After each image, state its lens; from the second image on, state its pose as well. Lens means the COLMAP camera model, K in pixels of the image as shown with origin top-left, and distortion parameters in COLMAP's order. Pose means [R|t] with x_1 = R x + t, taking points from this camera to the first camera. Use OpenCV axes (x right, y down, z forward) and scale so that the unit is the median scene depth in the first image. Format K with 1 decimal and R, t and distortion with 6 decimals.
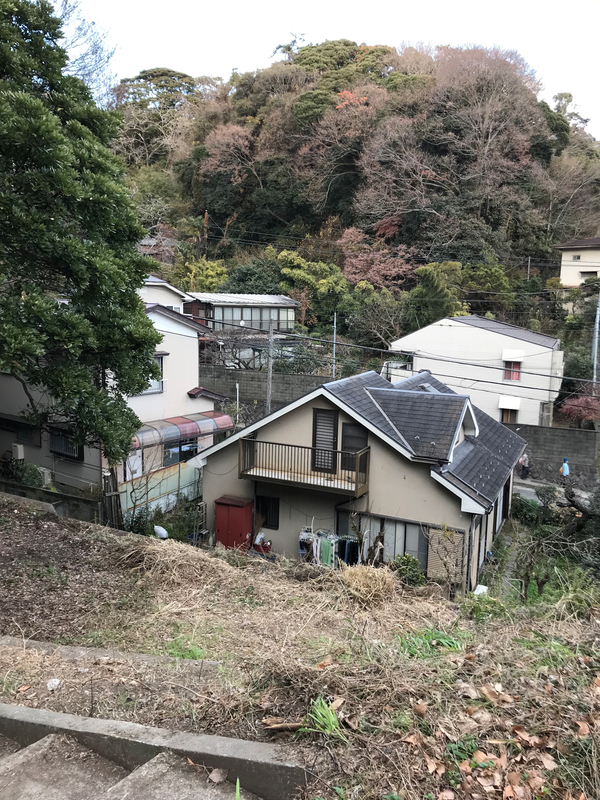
lens RADIAL K [[650.6, 0, 299.9], [0, 650.6, 400.6], [0, 0, 1]] dist [0.032577, -0.012790]
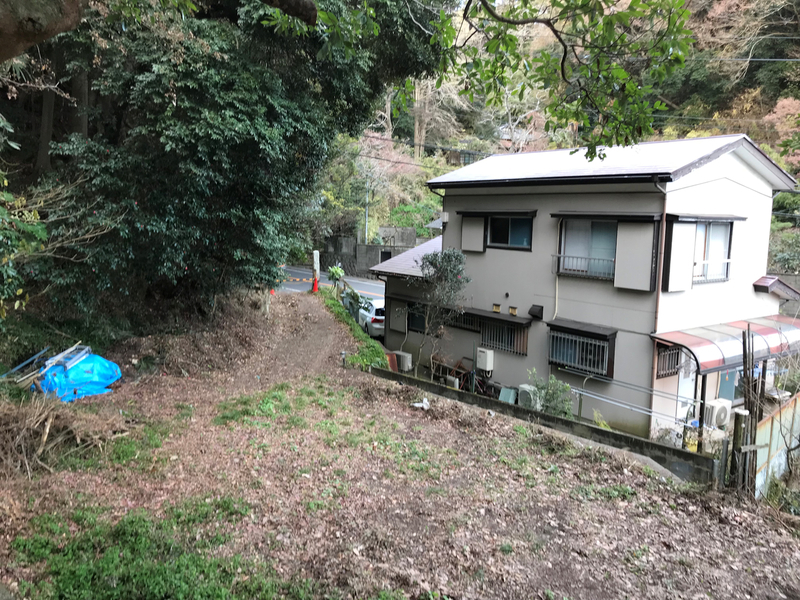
lens RADIAL K [[650.6, 0, 399.9], [0, 650.6, 298.7], [0, 0, 1]] dist [0.032577, -0.012790]
pose [[0.956208, 0.033830, -0.290725, -0.316370], [-0.042696, 0.998795, -0.024205, 0.033197], [0.289555, 0.035558, 0.956501, 0.293493]]
